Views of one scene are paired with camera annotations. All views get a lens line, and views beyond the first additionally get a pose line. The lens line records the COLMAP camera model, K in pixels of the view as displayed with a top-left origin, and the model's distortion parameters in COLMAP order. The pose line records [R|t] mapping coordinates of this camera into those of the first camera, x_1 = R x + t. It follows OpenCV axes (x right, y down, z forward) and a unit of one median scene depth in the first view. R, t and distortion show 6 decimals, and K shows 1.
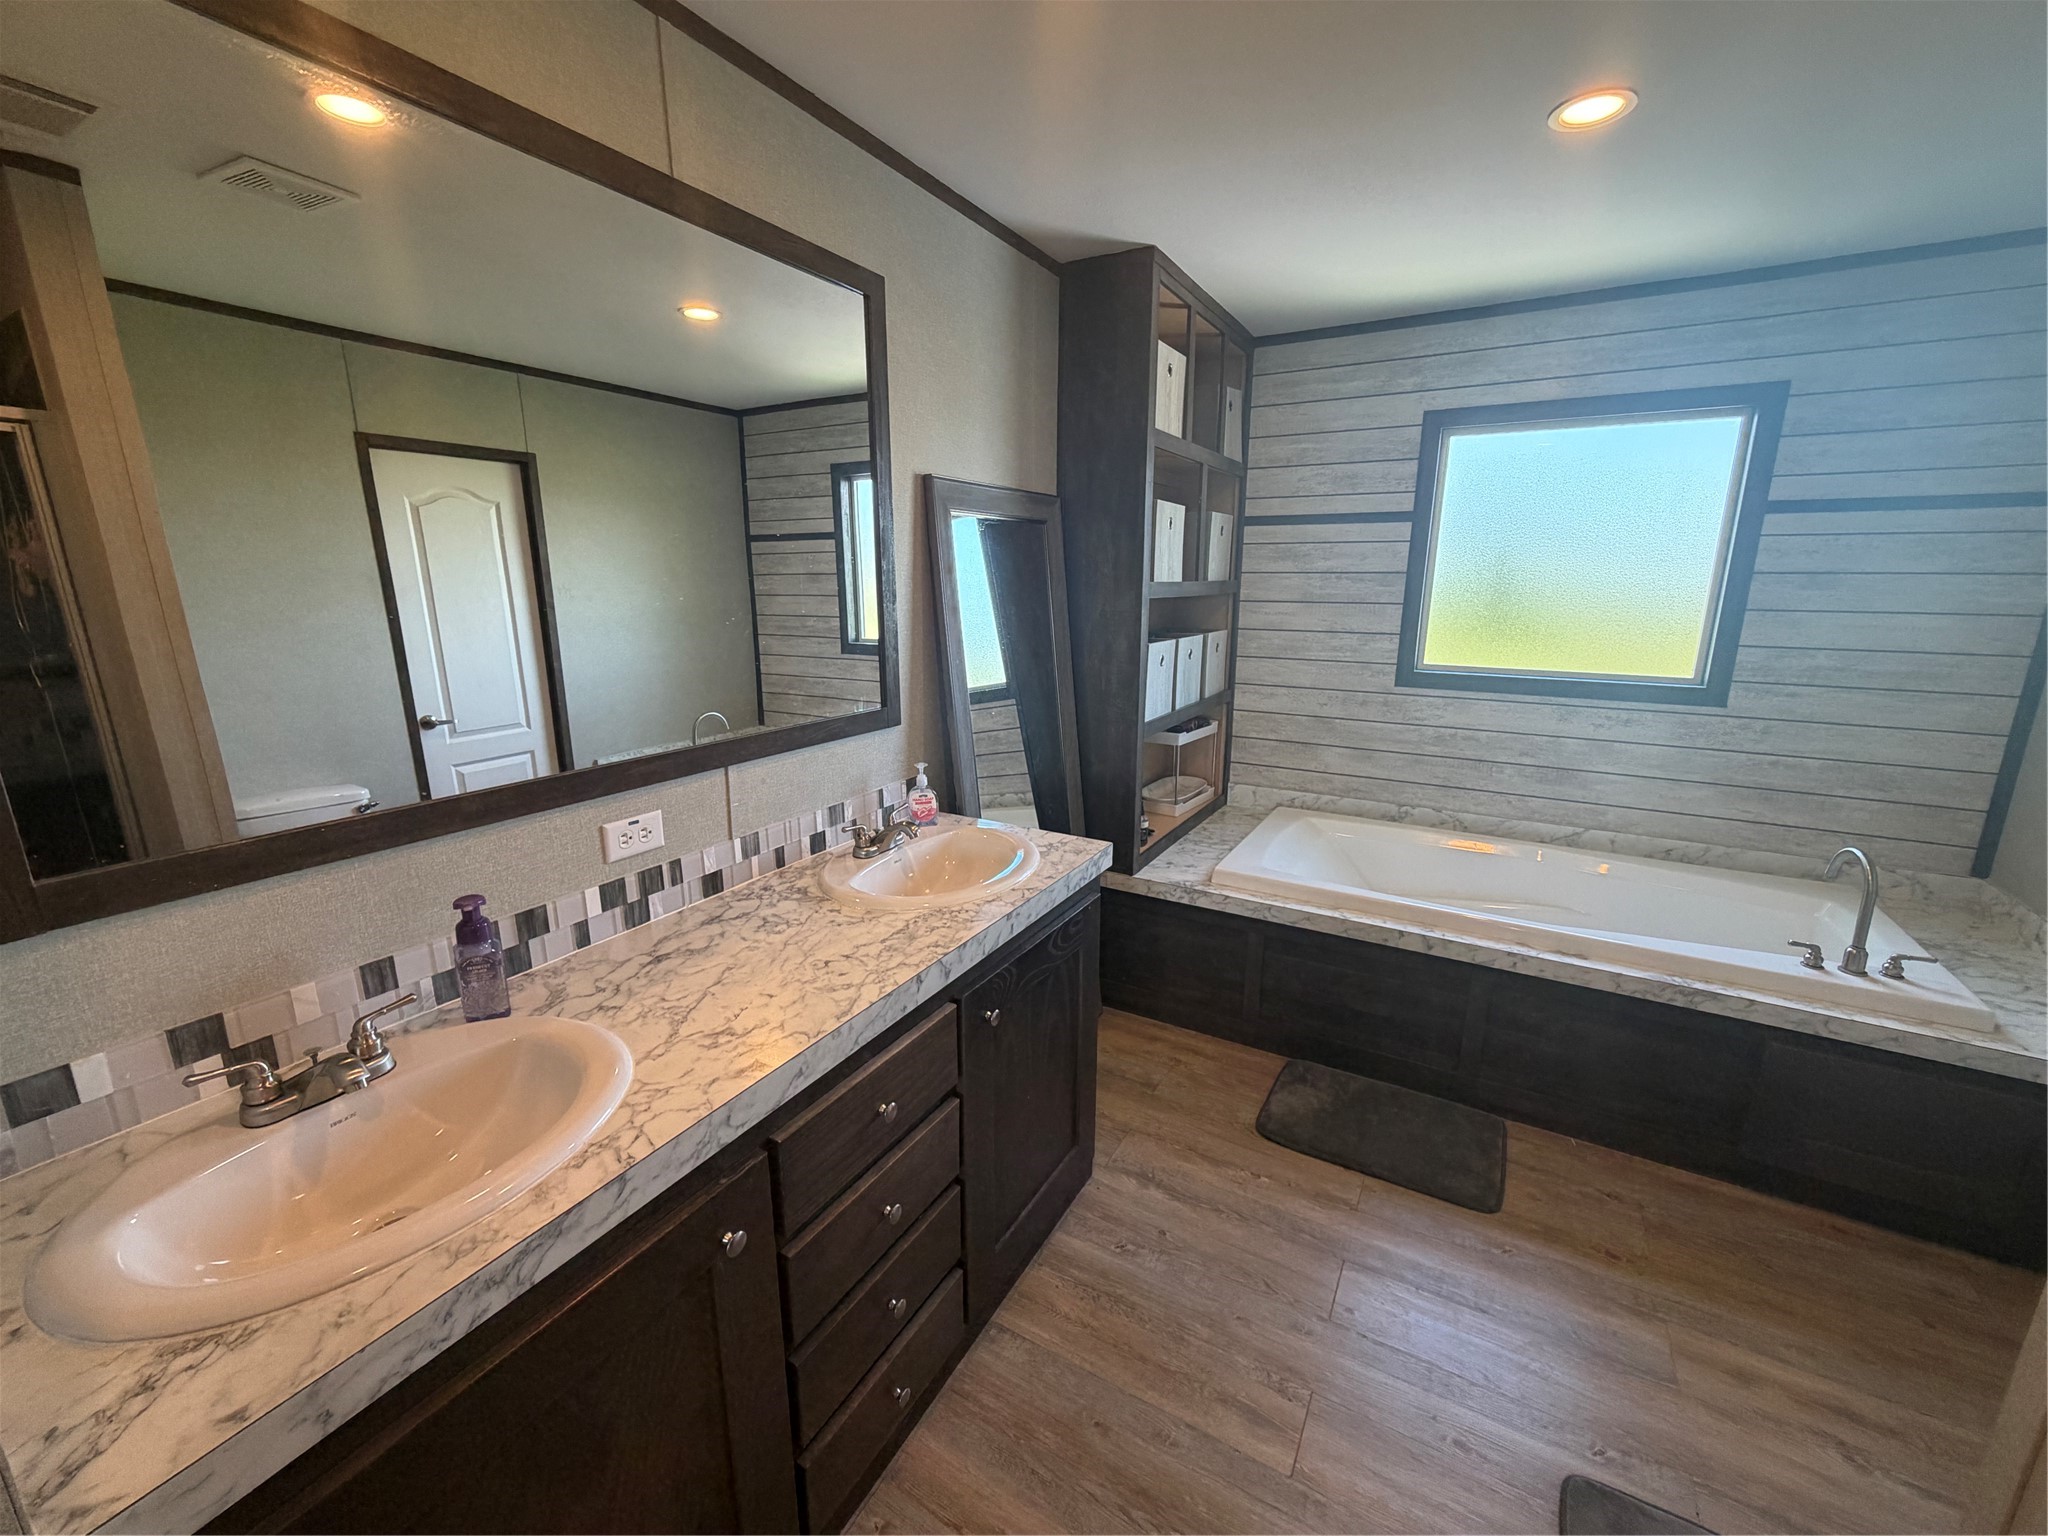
lens RADIAL K [[838.1, 0, 1041.3], [0, 838.1, 776.3], [0, 0, 1]] dist [0.001084, 0.000121]
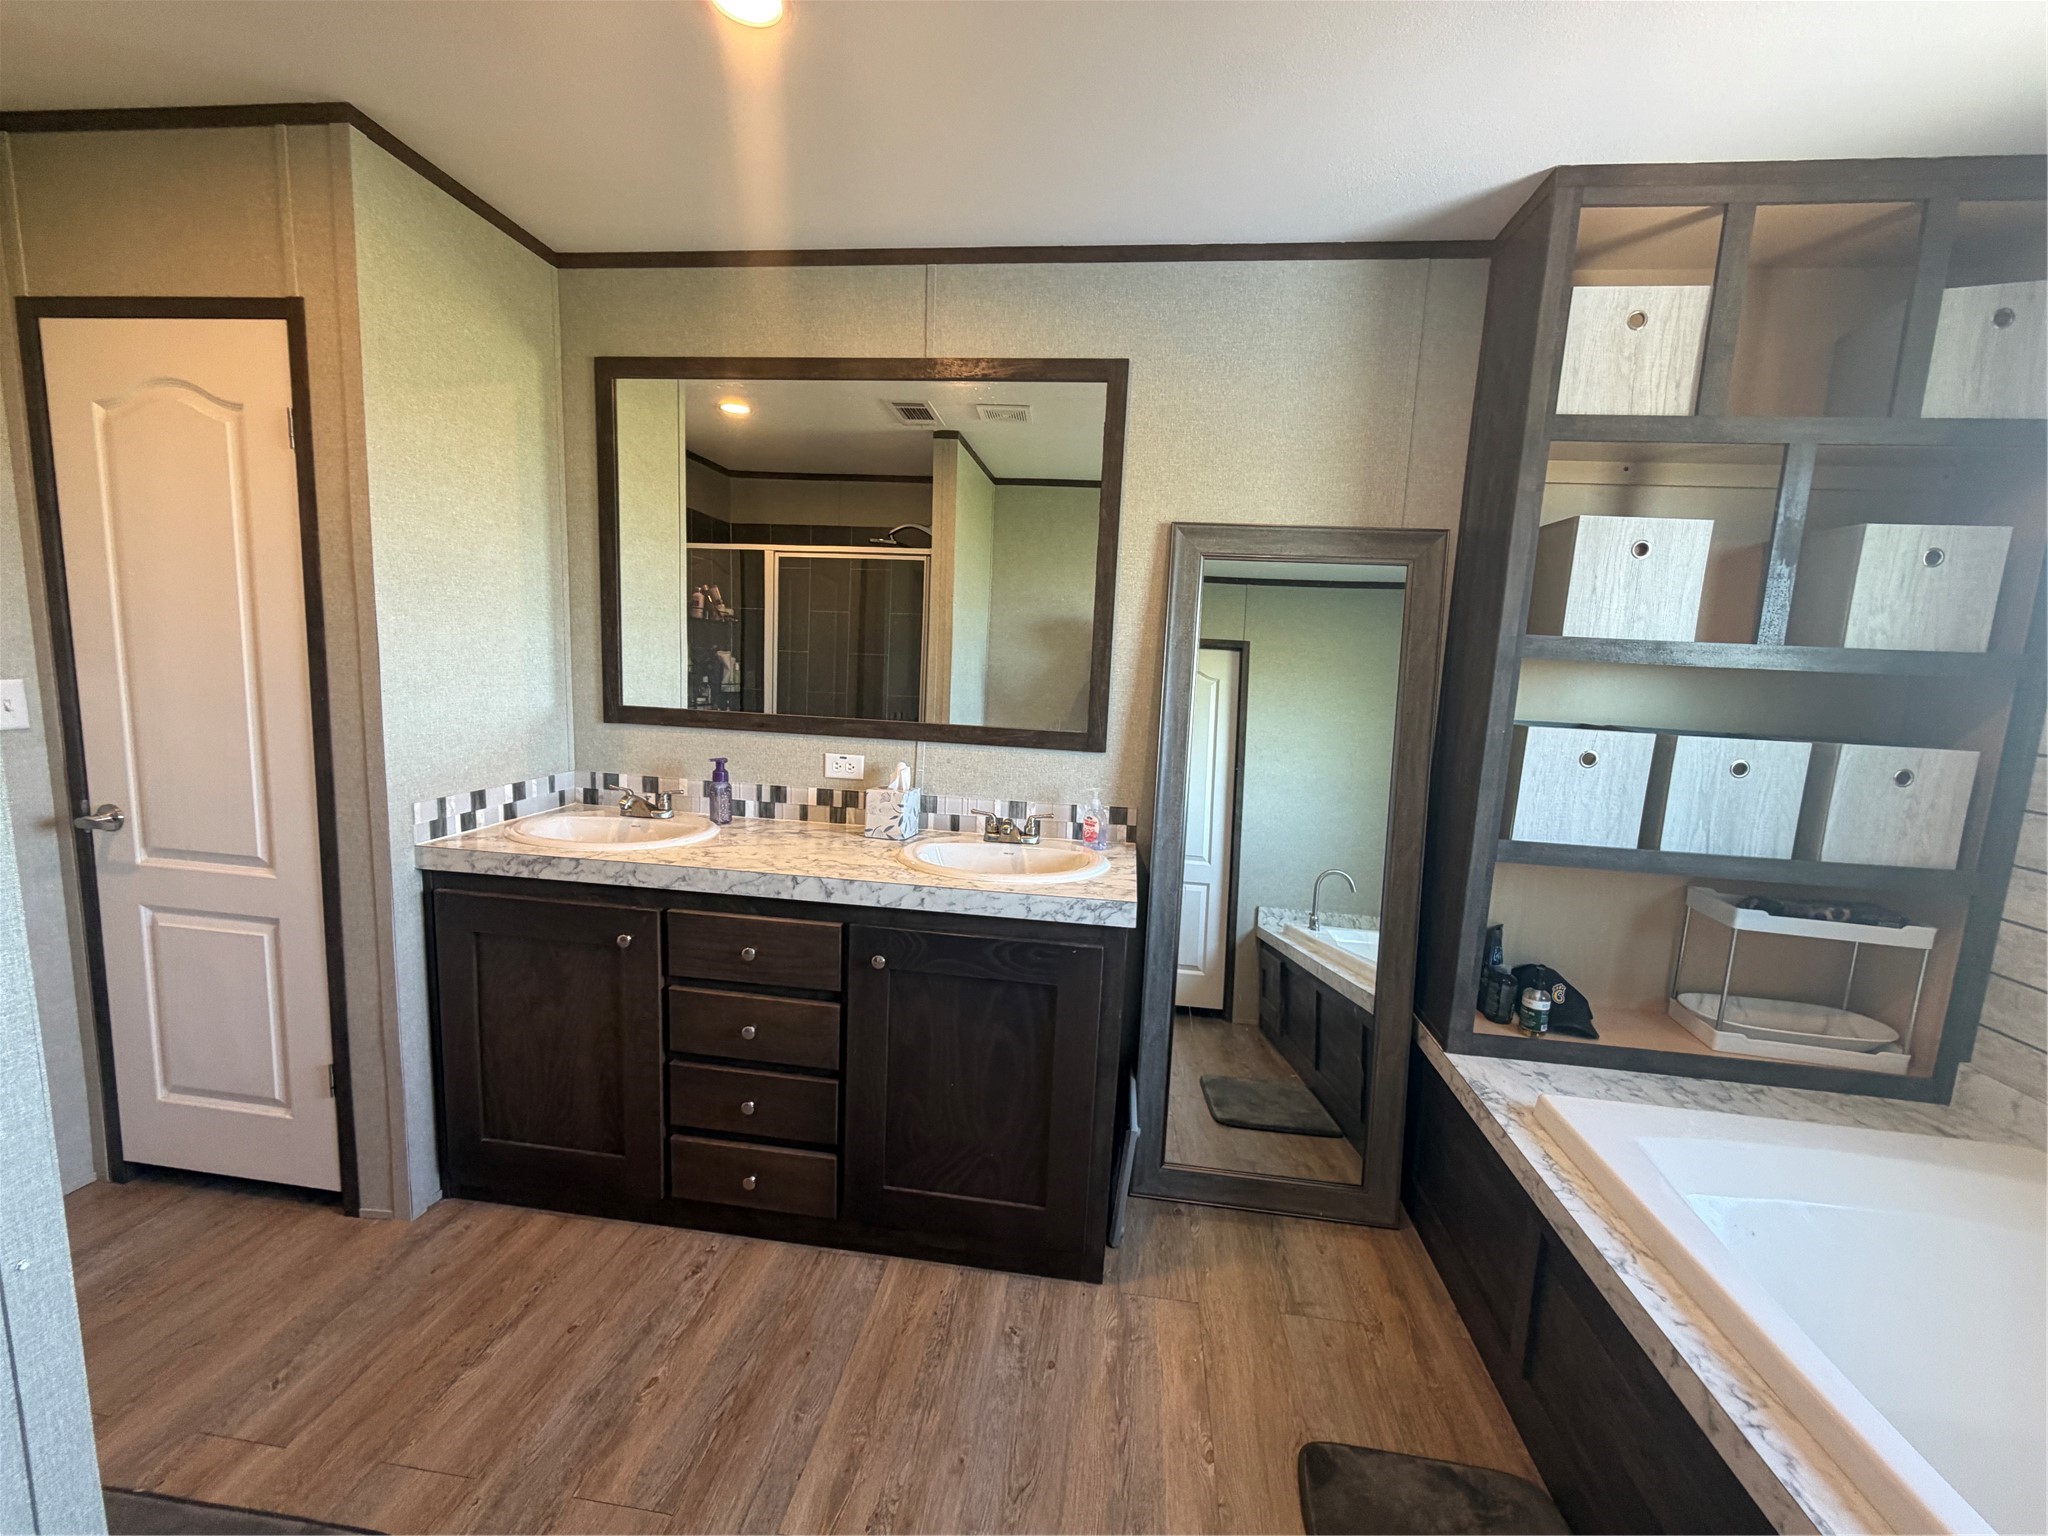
lens RADIAL K [[850.3, 0, 1026.1], [0, 850.3, 772.0], [0, 0, 1]] dist [-0.001034, -0.000427]
pose [[0.357027, 0.139672, -0.923593, 0.951268], [-0.265072, 0.963260, 0.043204, -0.067372], [0.895695, 0.229393, 0.380933, 0.583881]]
